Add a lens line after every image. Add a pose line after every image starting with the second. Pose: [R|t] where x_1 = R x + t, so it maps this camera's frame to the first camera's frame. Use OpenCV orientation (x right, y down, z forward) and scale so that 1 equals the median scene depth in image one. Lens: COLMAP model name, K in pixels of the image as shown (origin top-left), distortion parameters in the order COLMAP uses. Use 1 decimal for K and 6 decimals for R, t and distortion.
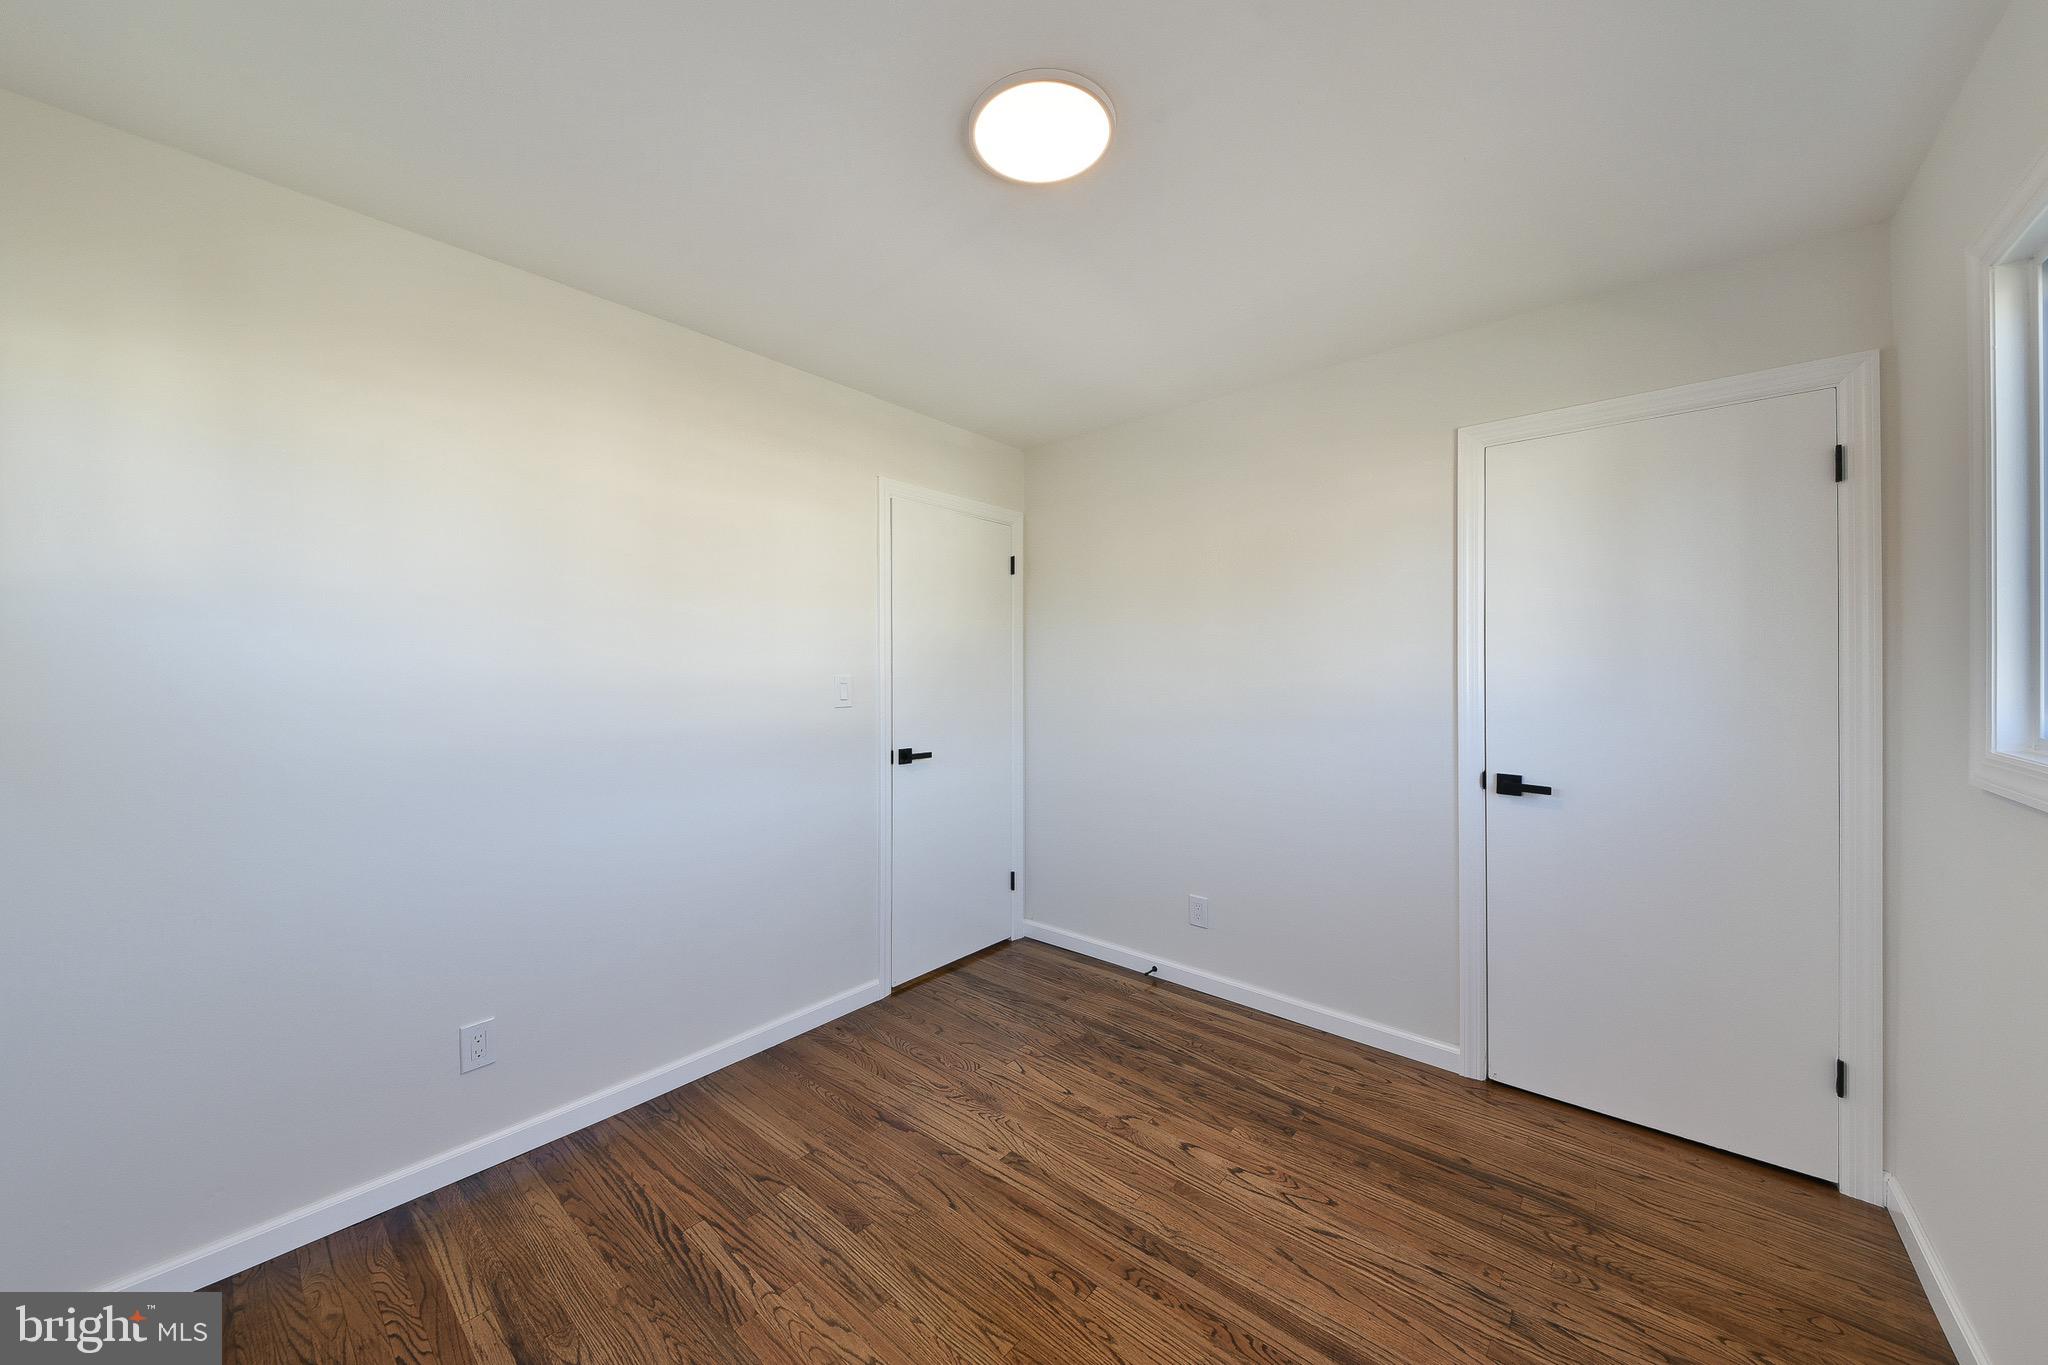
lens RADIAL K [[712.3, 0, 1023.9], [0, 712.3, 669.8], [0, 0, 1]] dist [0.037843, -0.021991]
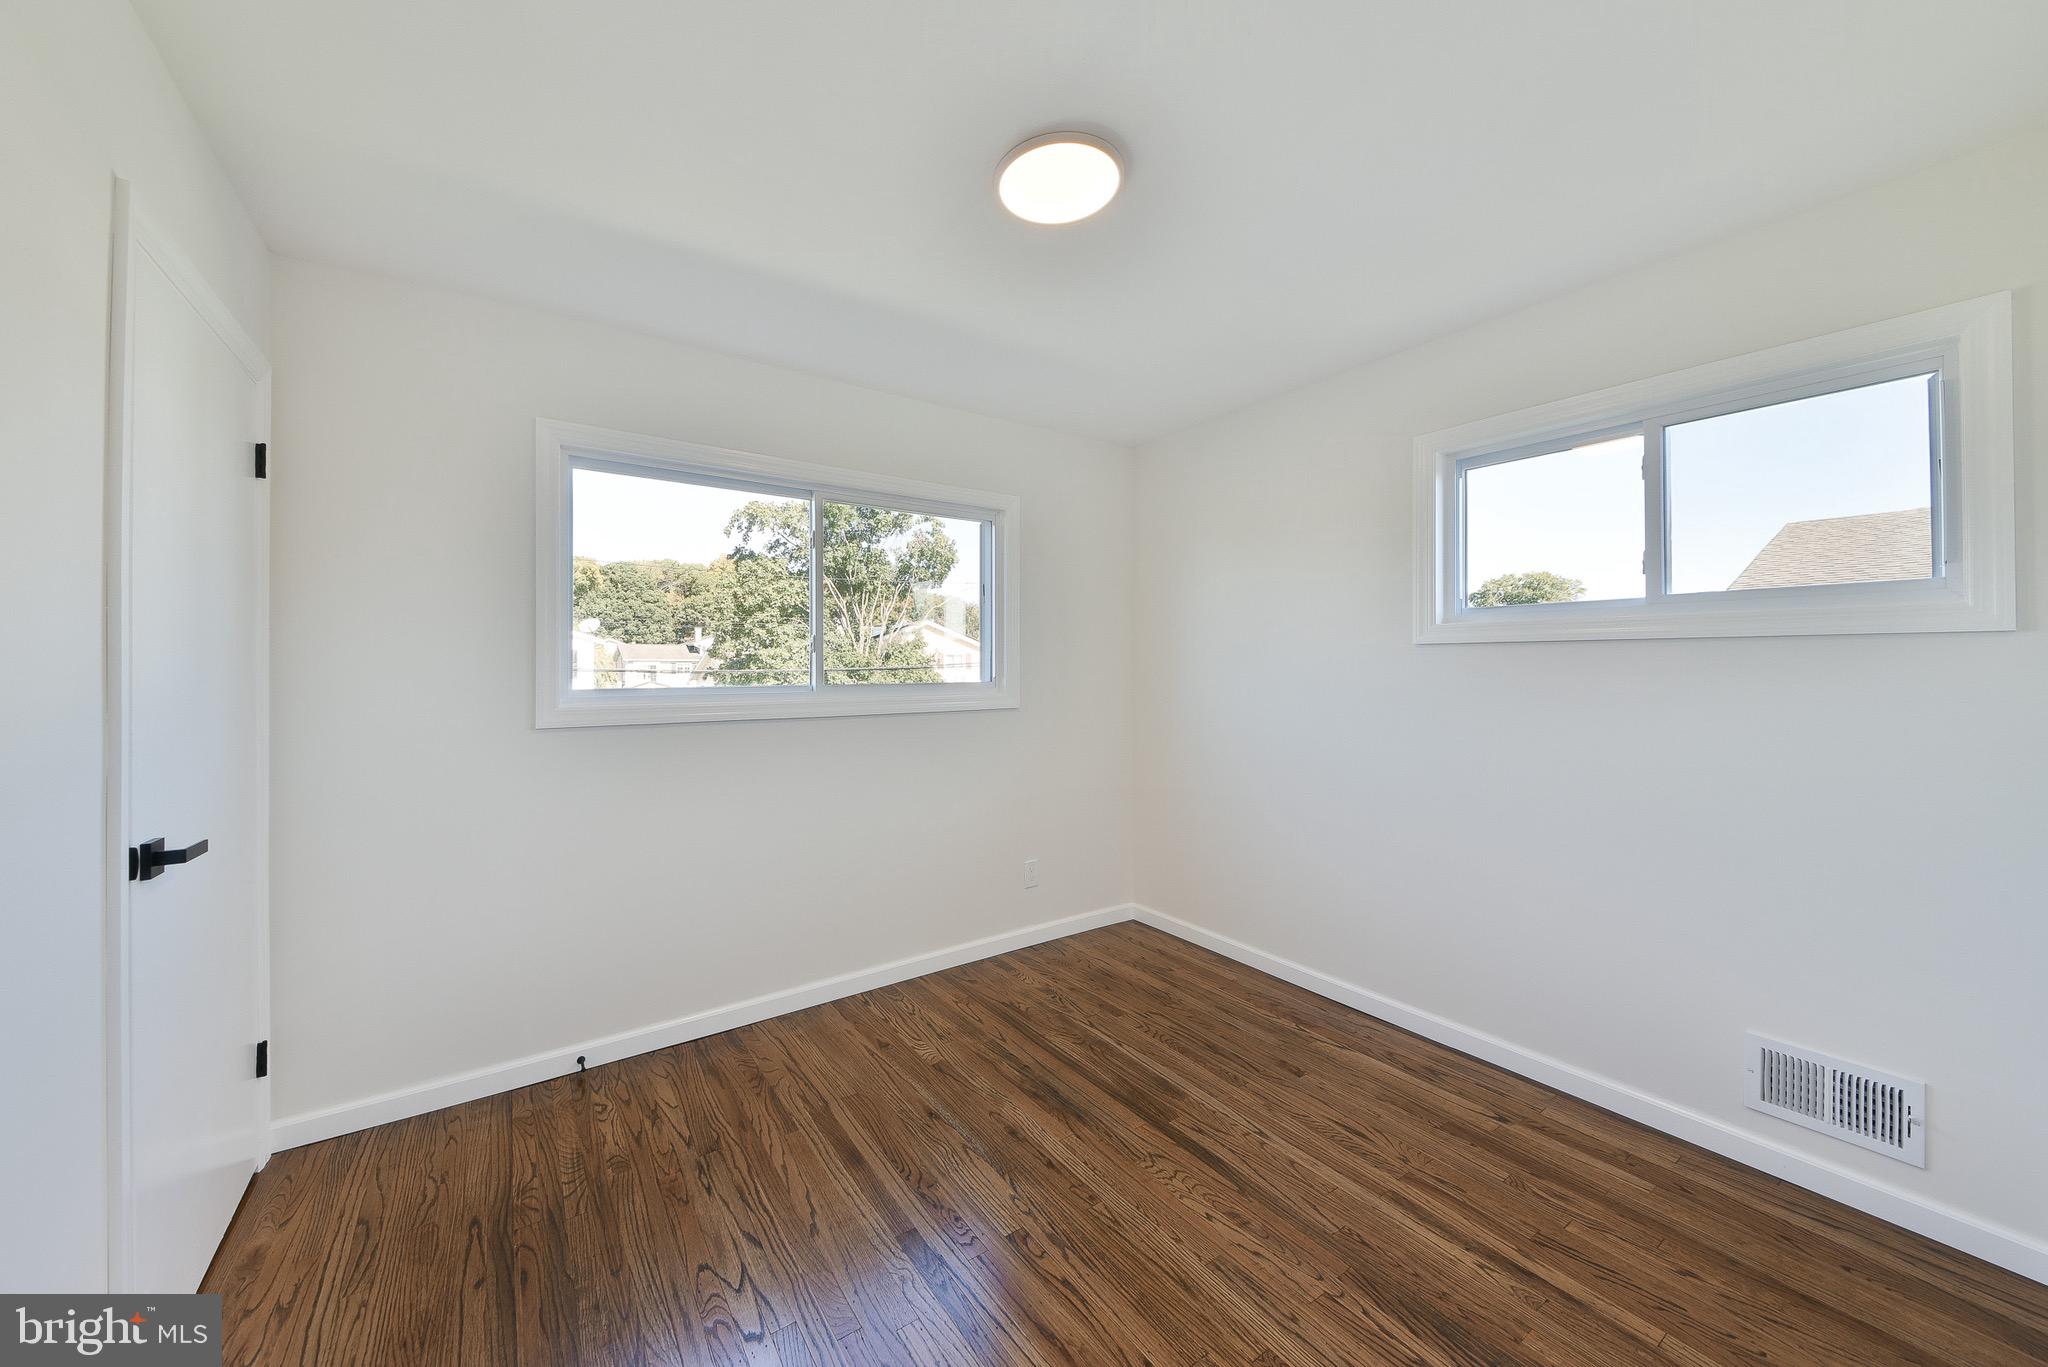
lens RADIAL K [[726.9, 0, 1026.2], [0, 726.9, 667.2], [0, 0, 1]] dist [-0.000386, -0.000097]
pose [[-0.972203, 0.003692, 0.234109, -0.164425], [0.003871, 0.999992, 0.000306, 0.023856], [-0.234106, 0.001204, -0.972210, 1.867451]]
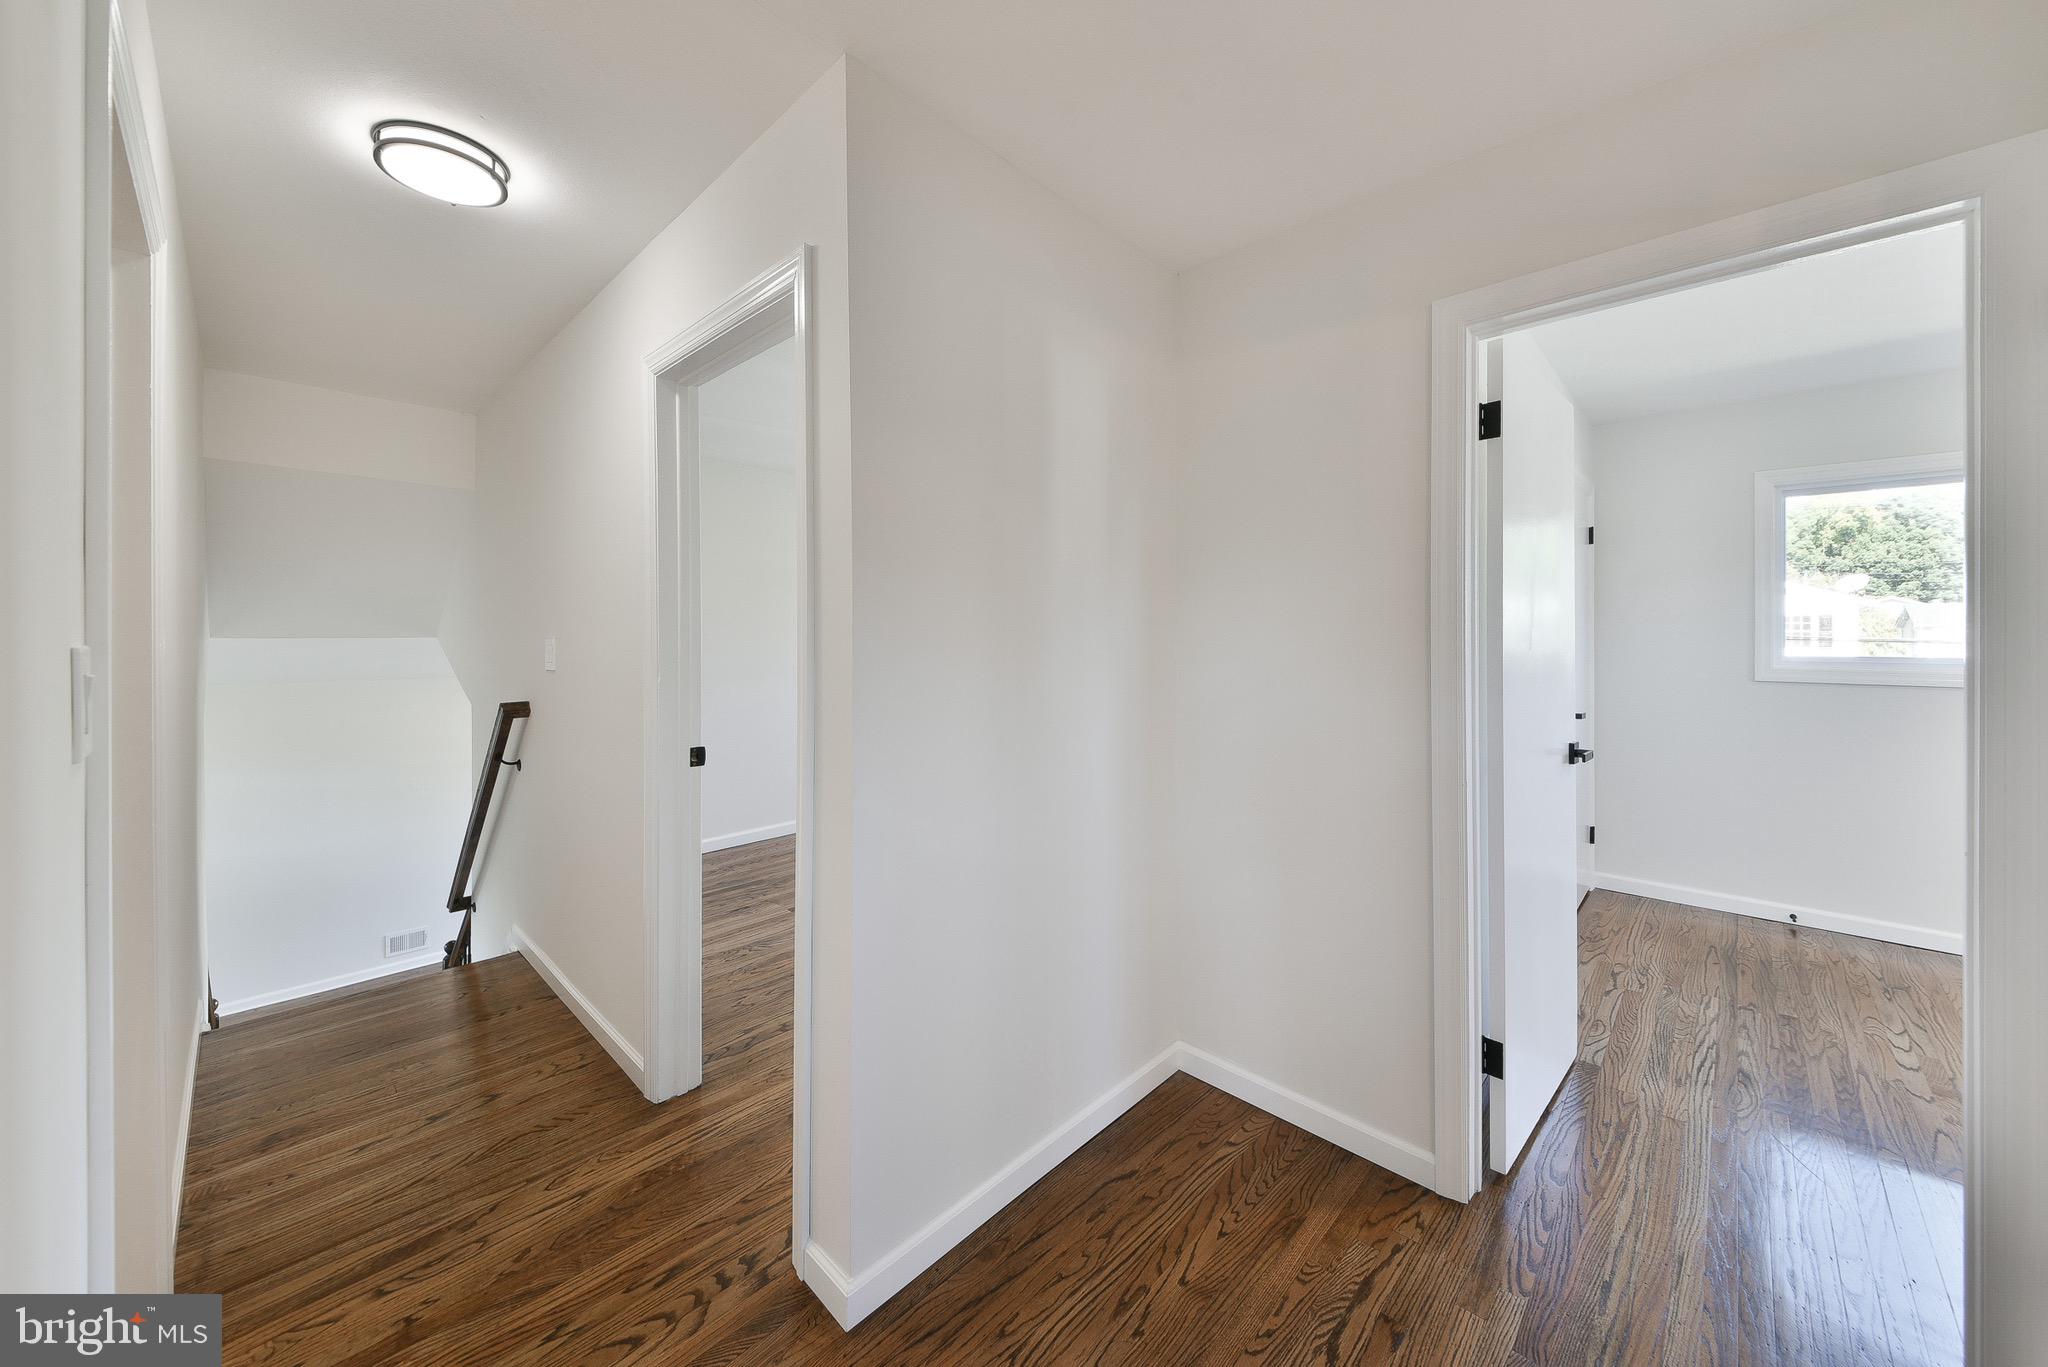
lens RADIAL K [[750.3, 0, 976.0], [0, 750.3, 634.0], [0, 0, 1]] dist [0.000638, -0.003559]
pose [[0.078921, 0.006826, 0.996857, -1.191166], [0.002937, 0.999971, -0.007080, 0.014961], [-0.996877, 0.003486, 0.078899, 2.750690]]
